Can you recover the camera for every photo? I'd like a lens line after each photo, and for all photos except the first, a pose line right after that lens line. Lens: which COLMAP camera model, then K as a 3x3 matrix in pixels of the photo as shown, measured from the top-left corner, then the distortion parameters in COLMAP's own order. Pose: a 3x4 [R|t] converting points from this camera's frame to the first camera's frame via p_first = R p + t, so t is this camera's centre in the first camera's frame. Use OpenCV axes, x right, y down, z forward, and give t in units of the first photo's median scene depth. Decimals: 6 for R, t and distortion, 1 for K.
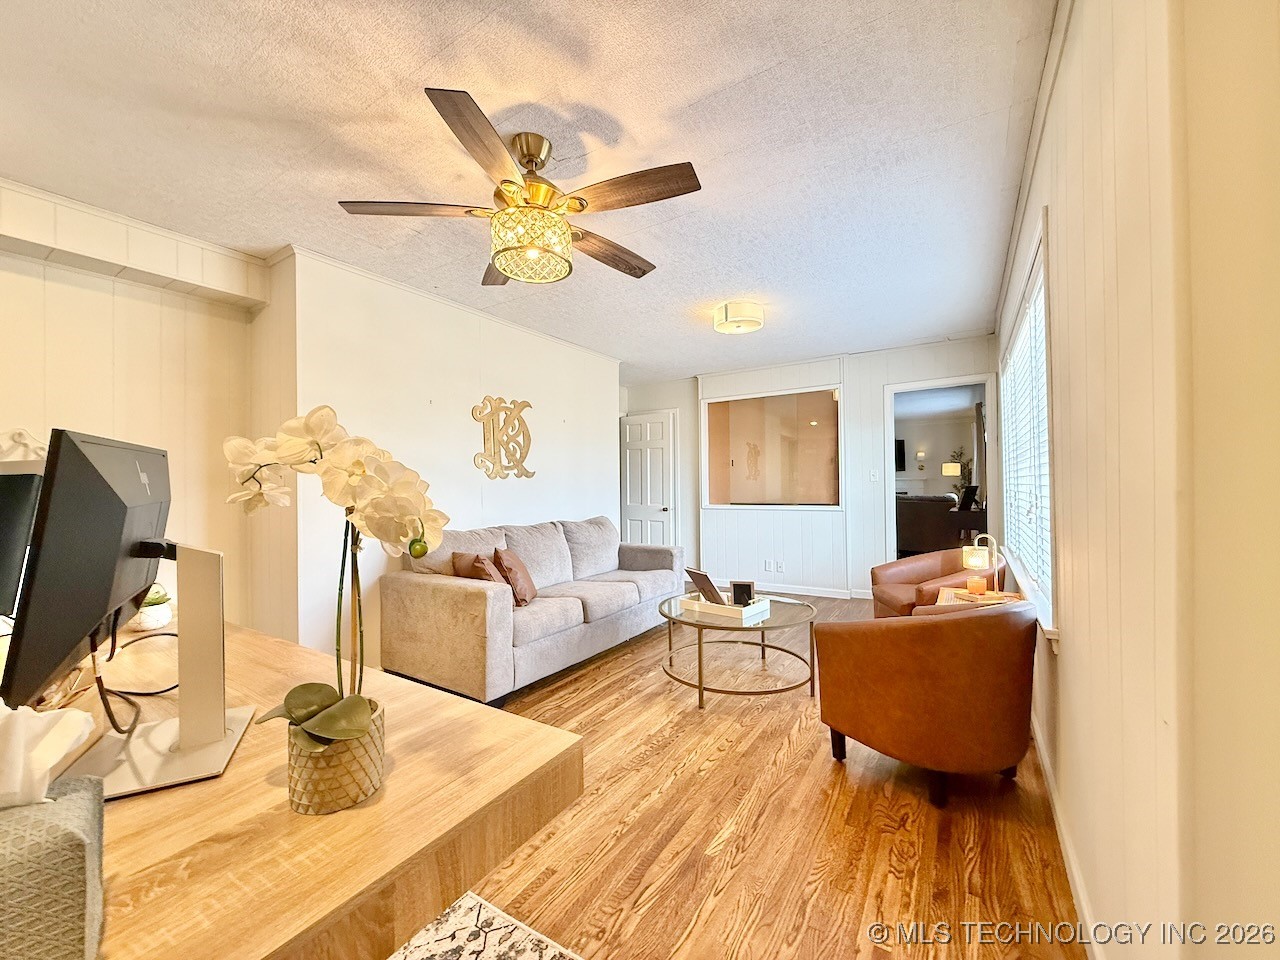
lens RADIAL K [[506.9, 0, 637.4], [0, 506.9, 480.7], [0, 0, 1]] dist [-0.000774, 0.000439]
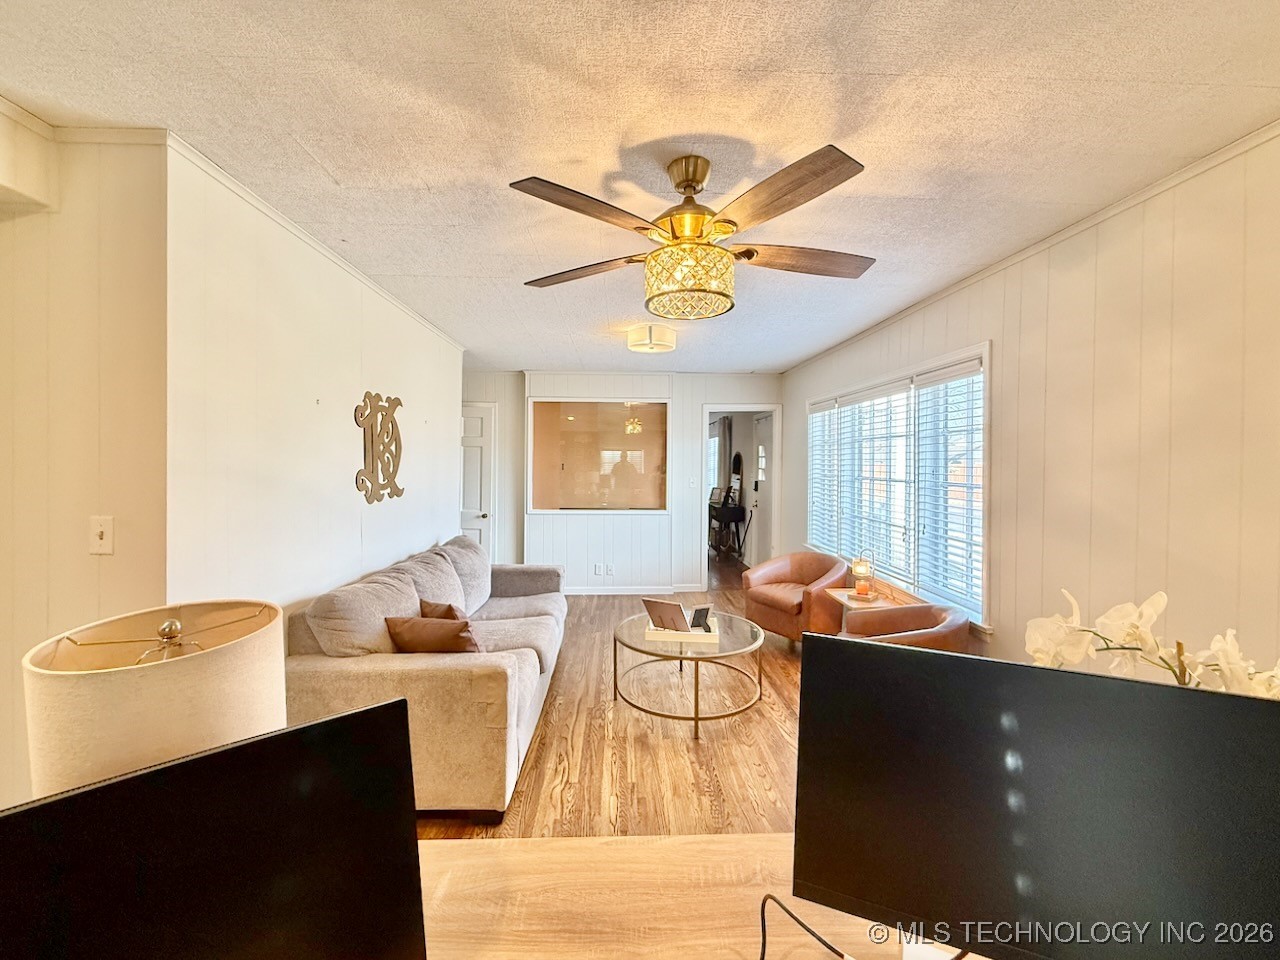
lens RADIAL K [[518.7, 0, 641.1], [0, 518.7, 465.4], [0, 0, 1]] dist [-0.002189, -0.000025]
pose [[0.824864, 0.014812, 0.565137, -0.467314], [-0.021772, 0.999747, 0.005575, -0.086495], [-0.564911, -0.016902, 0.824978, 0.176105]]
